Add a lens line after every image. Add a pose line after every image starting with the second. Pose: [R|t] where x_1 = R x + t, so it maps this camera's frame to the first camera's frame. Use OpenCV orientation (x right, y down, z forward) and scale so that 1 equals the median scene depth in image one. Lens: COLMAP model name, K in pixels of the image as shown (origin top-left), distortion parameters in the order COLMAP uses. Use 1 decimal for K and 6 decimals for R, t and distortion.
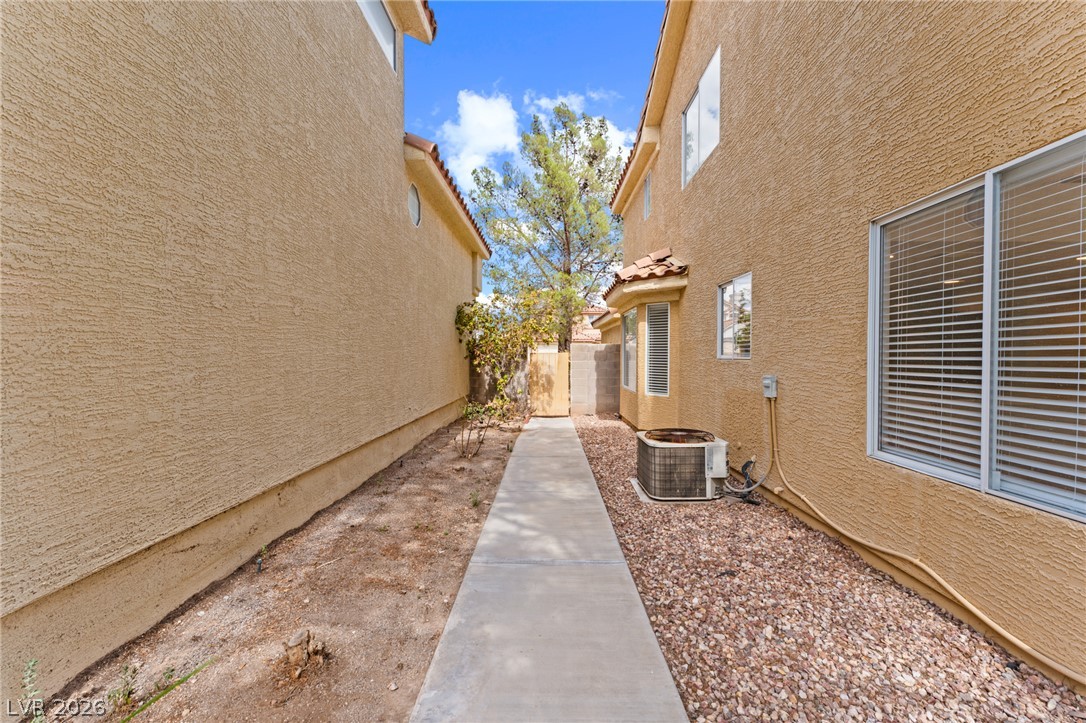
lens RADIAL K [[441.2, 0, 543.4], [0, 441.2, 343.1], [0, 0, 1]] dist [-0.000919, -0.000168]
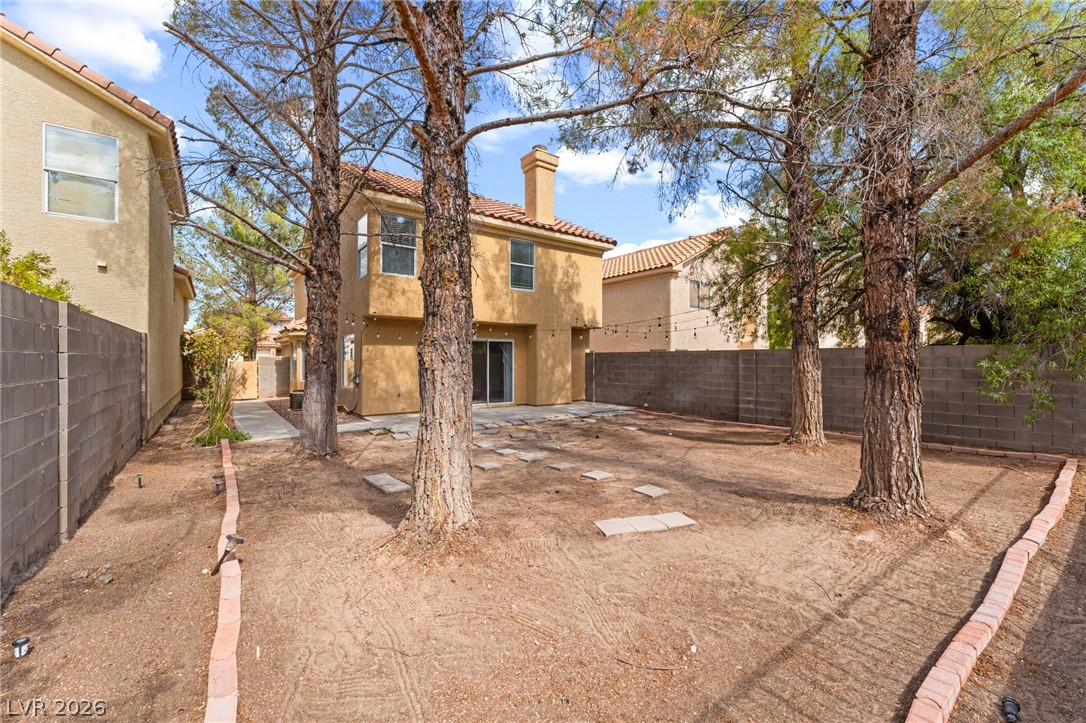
lens RADIAL K [[446.1, 0, 543.5], [0, 446.1, 371.5], [0, 0, 1]] dist [-0.000642, -0.000102]
pose [[0.790628, -0.013767, 0.612142, -0.127645], [-0.008726, 0.999392, 0.033747, -0.006913], [-0.612235, -0.032023, 0.790027, -1.068995]]
